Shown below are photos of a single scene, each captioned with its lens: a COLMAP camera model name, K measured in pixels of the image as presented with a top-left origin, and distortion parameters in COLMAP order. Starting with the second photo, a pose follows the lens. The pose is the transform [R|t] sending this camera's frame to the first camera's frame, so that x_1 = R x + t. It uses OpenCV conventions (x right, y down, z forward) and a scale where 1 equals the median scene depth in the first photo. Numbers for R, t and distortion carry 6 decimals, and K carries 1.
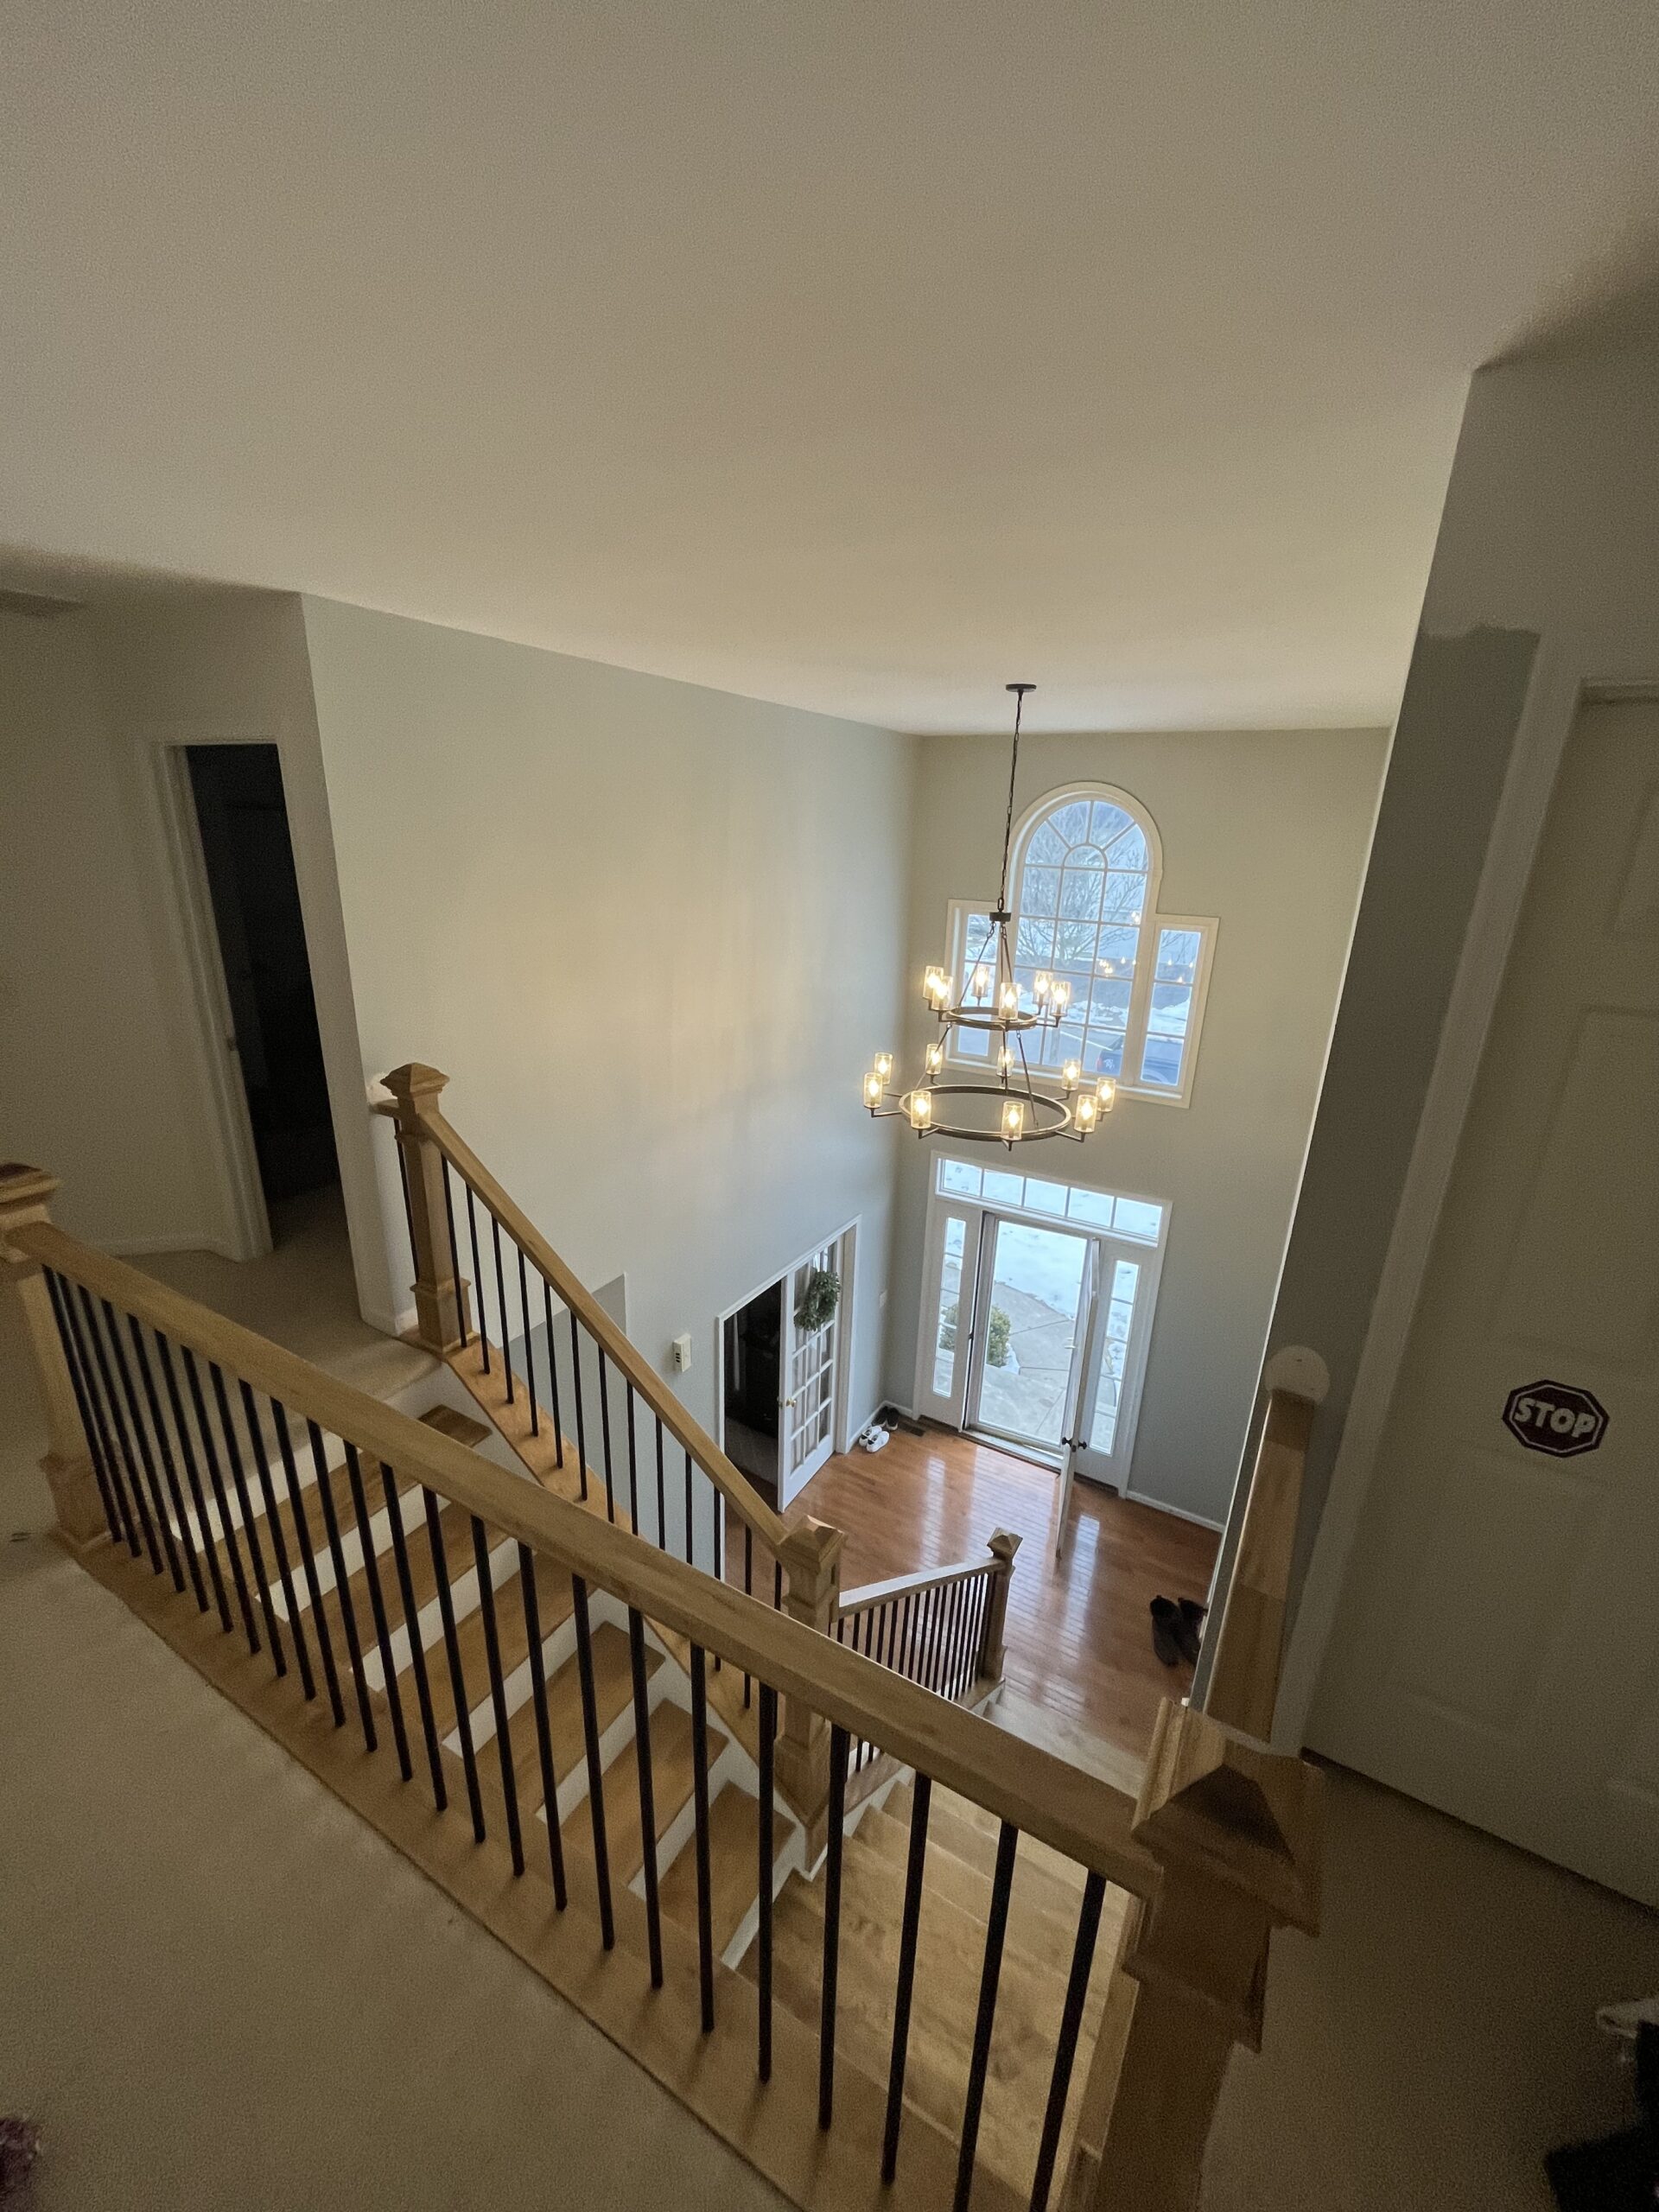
lens RADIAL K [[896.6, 0, 829.4], [0, 896.6, 1109.0], [0, 0, 1]] dist [-0.002648, 0.000224]
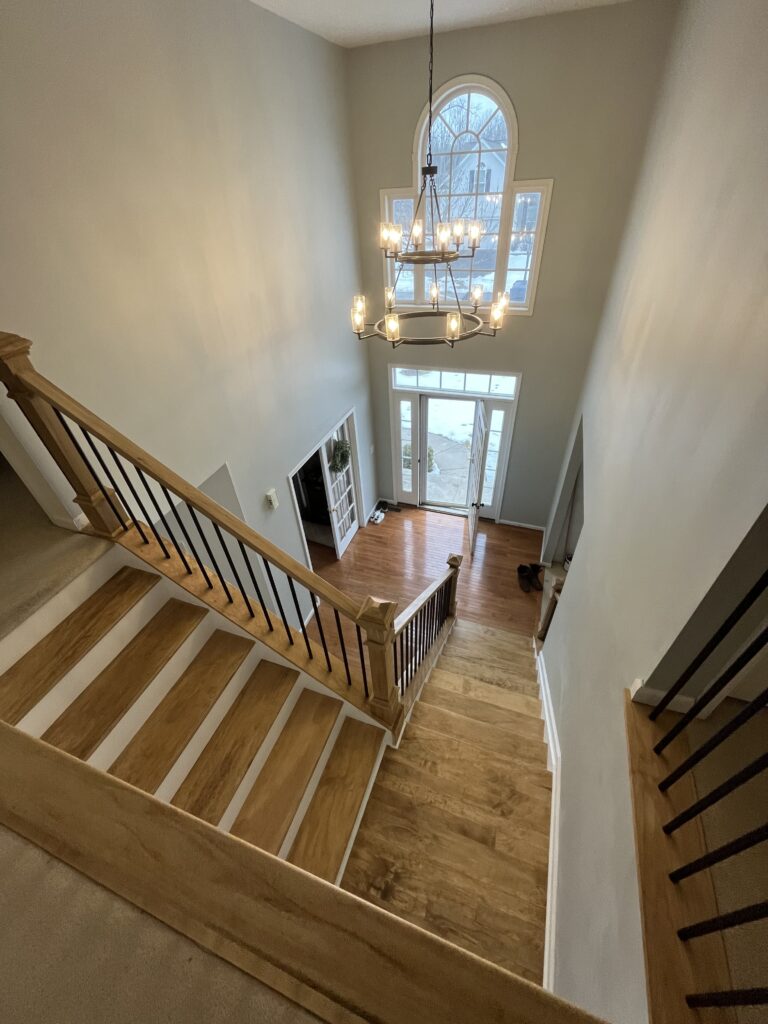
lens RADIAL K [[415.1, 0, 384.0], [0, 415.1, 513.4], [0, 0, 1]] dist [-0.002648, 0.000224]
pose [[0.981126, -0.174159, 0.084024, -0.015229], [0.132170, 0.921172, 0.366023, 0.018743], [-0.141147, -0.348009, 0.926805, 0.145194]]
